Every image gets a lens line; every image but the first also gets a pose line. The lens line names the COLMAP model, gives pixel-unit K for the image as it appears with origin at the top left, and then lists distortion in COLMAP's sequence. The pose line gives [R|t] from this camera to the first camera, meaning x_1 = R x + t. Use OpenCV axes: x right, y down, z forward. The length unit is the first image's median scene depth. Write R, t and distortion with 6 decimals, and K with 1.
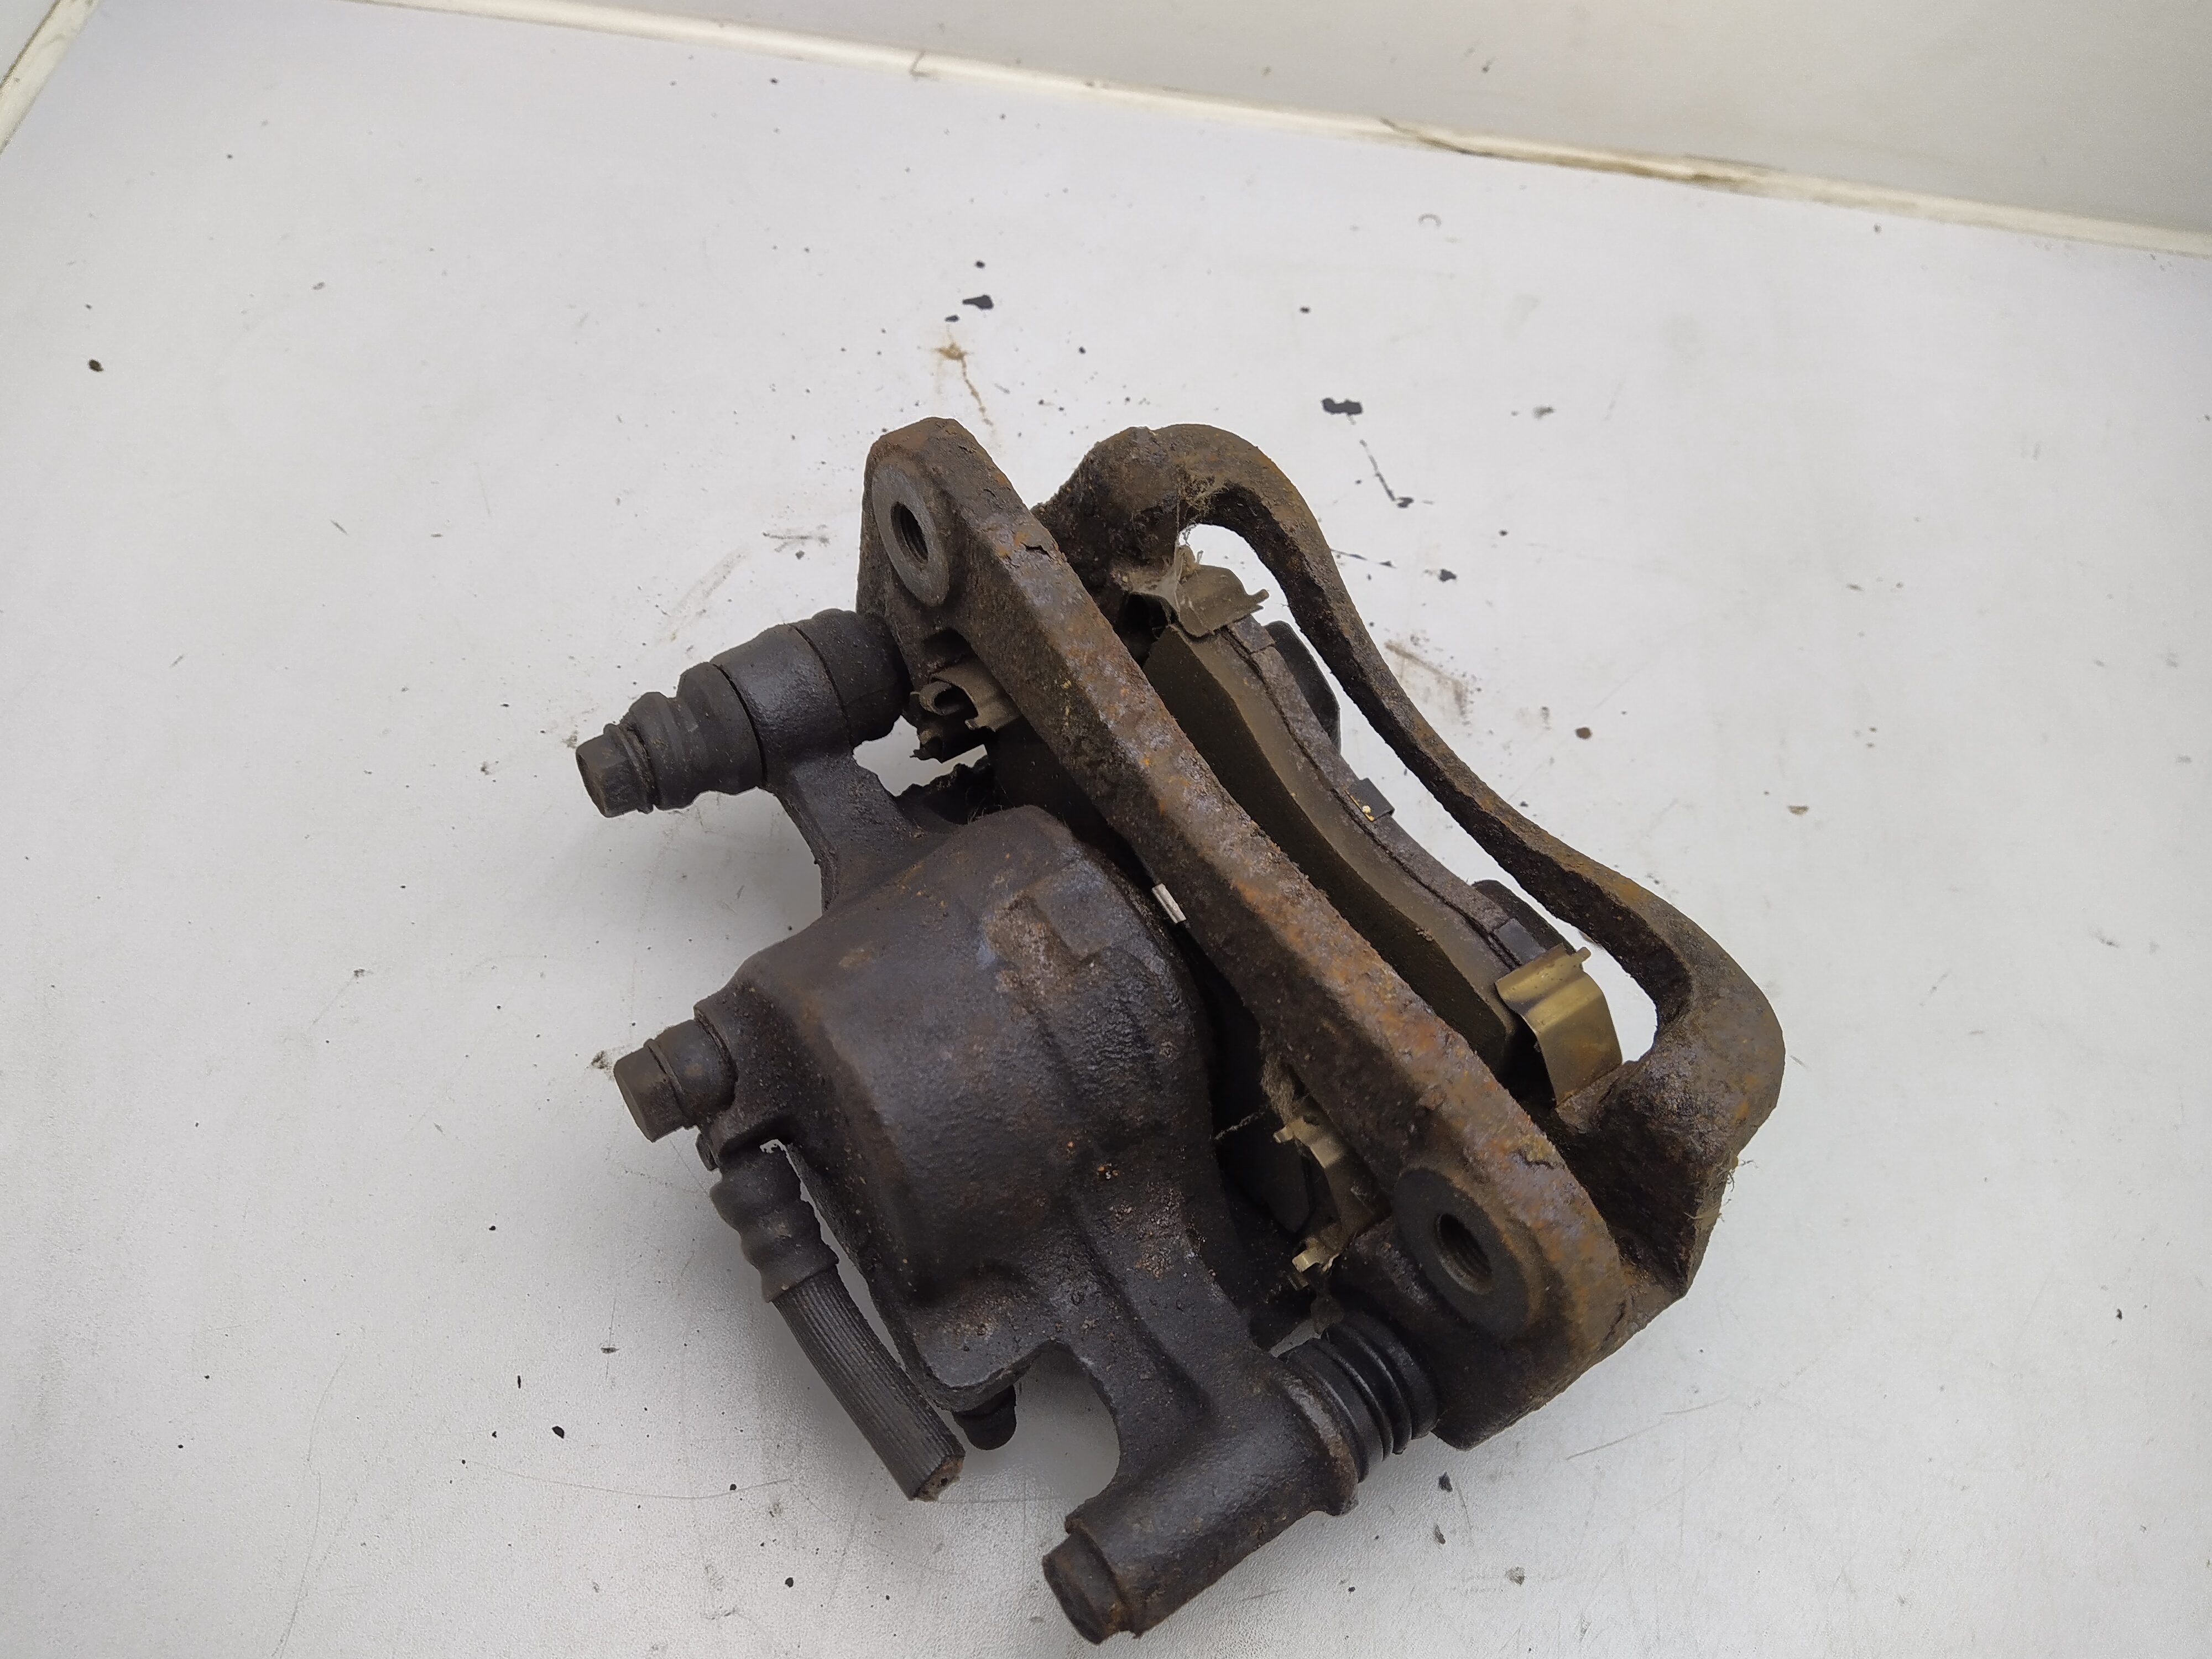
lens RADIAL K [[1676.7, 0, 1120.6], [0, 1676.7, 813.1], [0, 0, 1]] dist [0.020194, -0.087371]
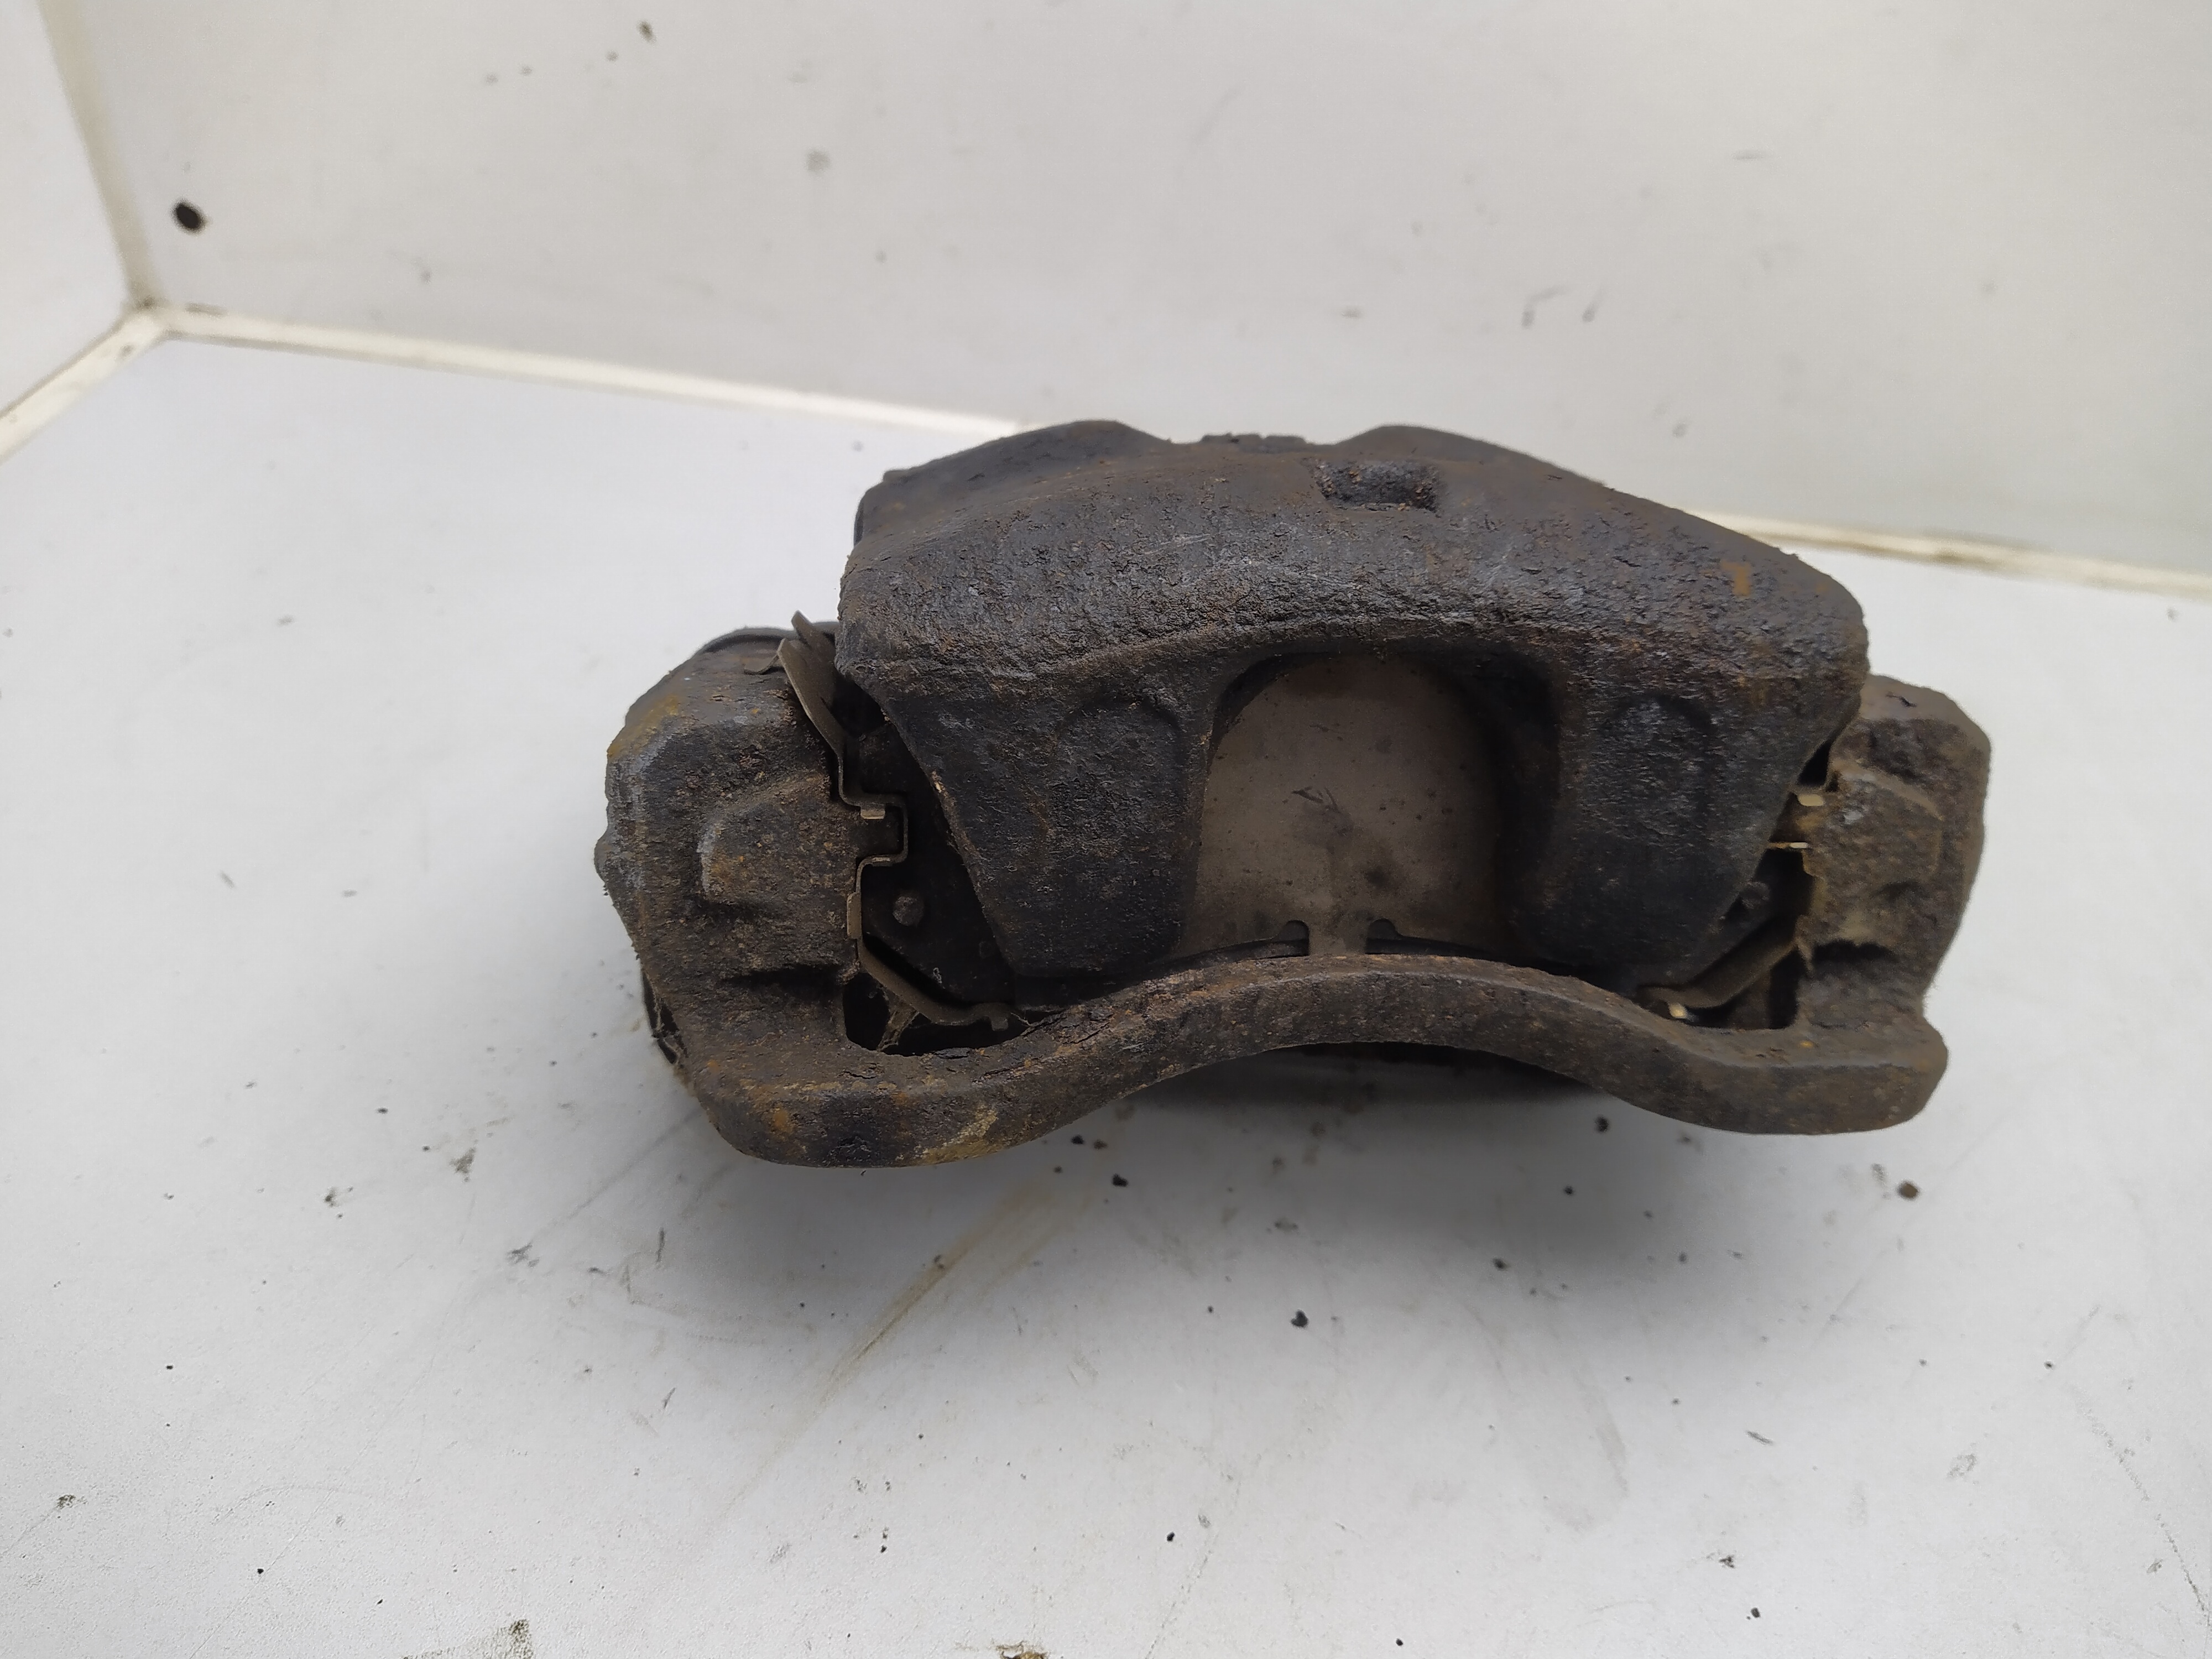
lens RADIAL K [[1676.7, 0, 1115.2], [0, 1676.7, 808.5], [0, 0, 1]] dist [0.020194, -0.087371]
pose [[0.997887, 0.013574, -0.063533, -0.012696], [-0.033686, 0.944304, -0.327345, 0.026612], [0.055551, 0.328794, 0.942767, 0.232259]]
